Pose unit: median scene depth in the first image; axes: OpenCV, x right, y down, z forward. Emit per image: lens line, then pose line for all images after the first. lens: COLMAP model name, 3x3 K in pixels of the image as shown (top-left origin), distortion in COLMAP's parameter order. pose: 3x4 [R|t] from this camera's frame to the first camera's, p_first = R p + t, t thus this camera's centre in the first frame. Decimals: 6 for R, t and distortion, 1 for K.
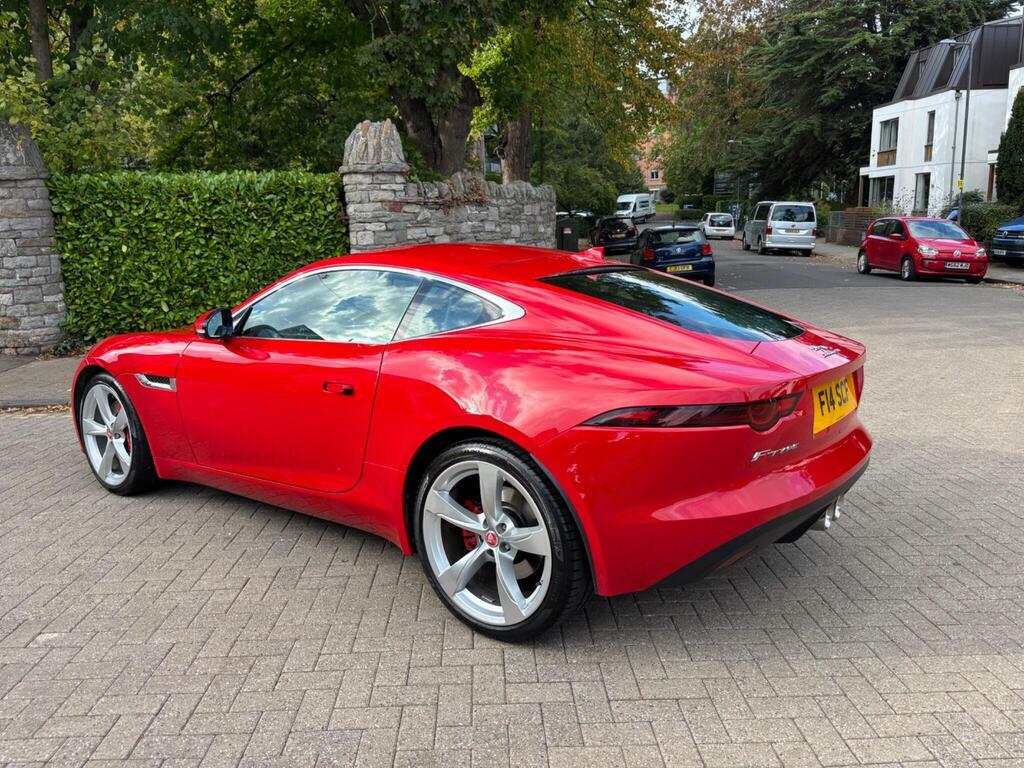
lens RADIAL K [[805.1, 0, 503.9], [0, 805.1, 384.8], [0, 0, 1]] dist [0.045936, -0.060250]
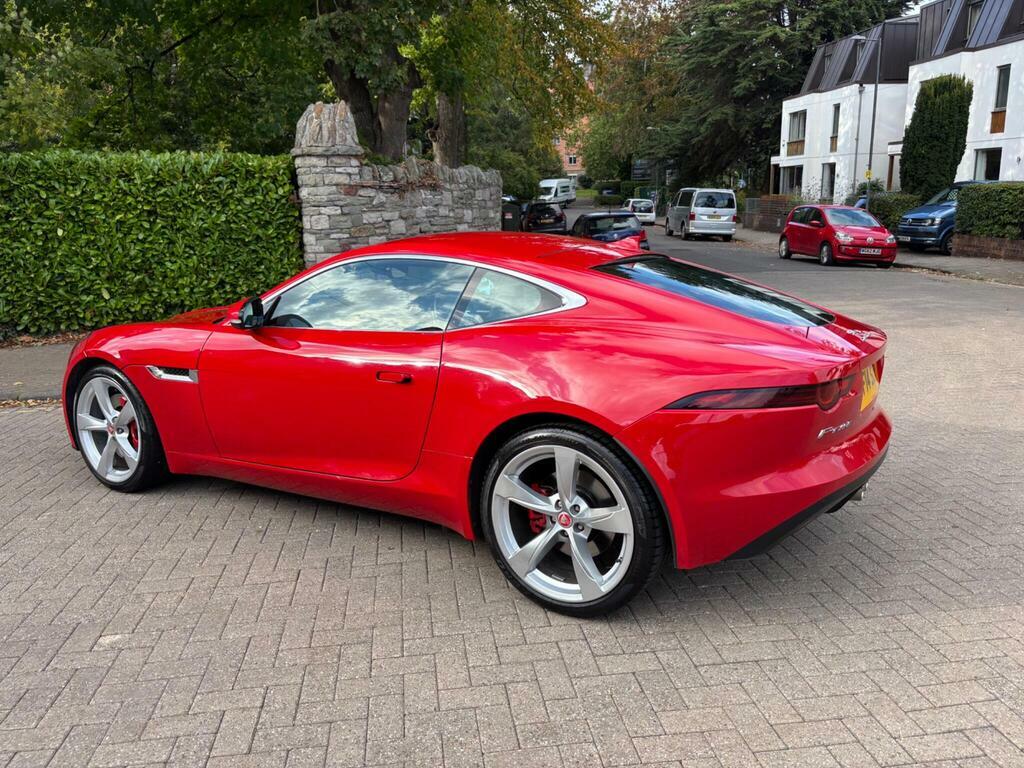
lens RADIAL K [[805.1, 0, 519.2], [0, 805.1, 387.0], [0, 0, 1]] dist [0.045936, -0.060250]
pose [[0.992020, -0.019249, 0.124601, -0.058858], [0.016482, 0.999595, 0.023204, -0.001450], [-0.124997, -0.020965, 0.991936, -0.004912]]
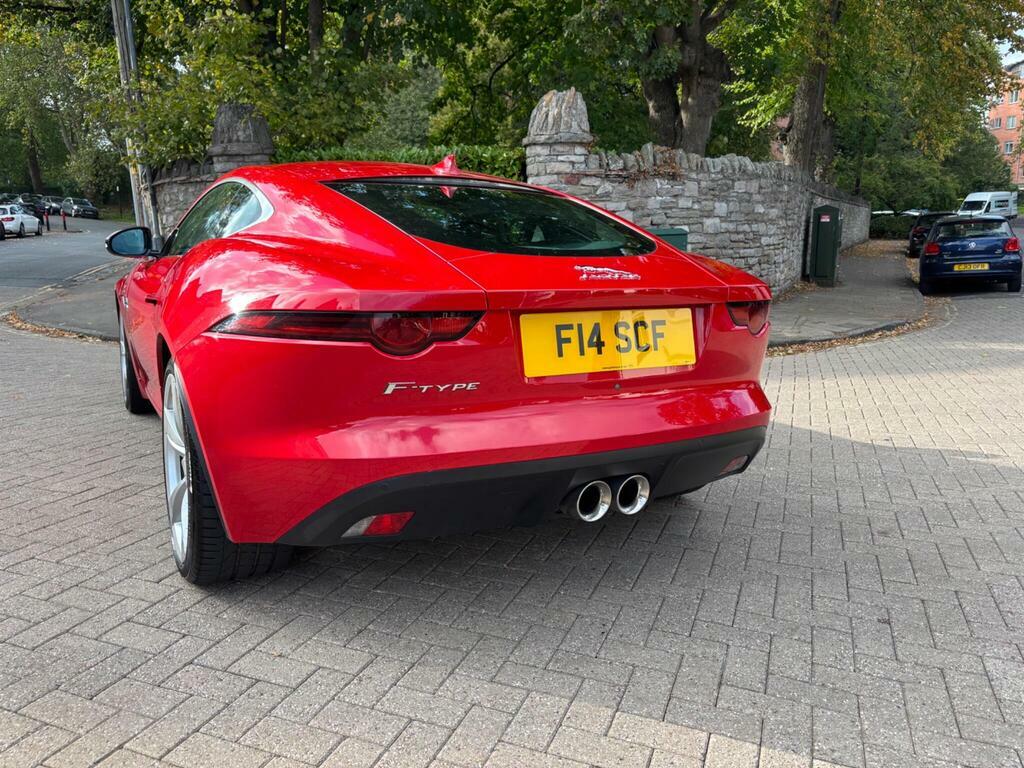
lens RADIAL K [[805.1, 0, 506.0], [0, 805.1, 385.0], [0, 0, 1]] dist [0.045936, -0.060250]
pose [[0.916955, 0.092621, -0.388091, 0.188148], [-0.095620, 0.995350, 0.011625, 0.018603], [0.387363, 0.026450, 0.921548, 0.094863]]
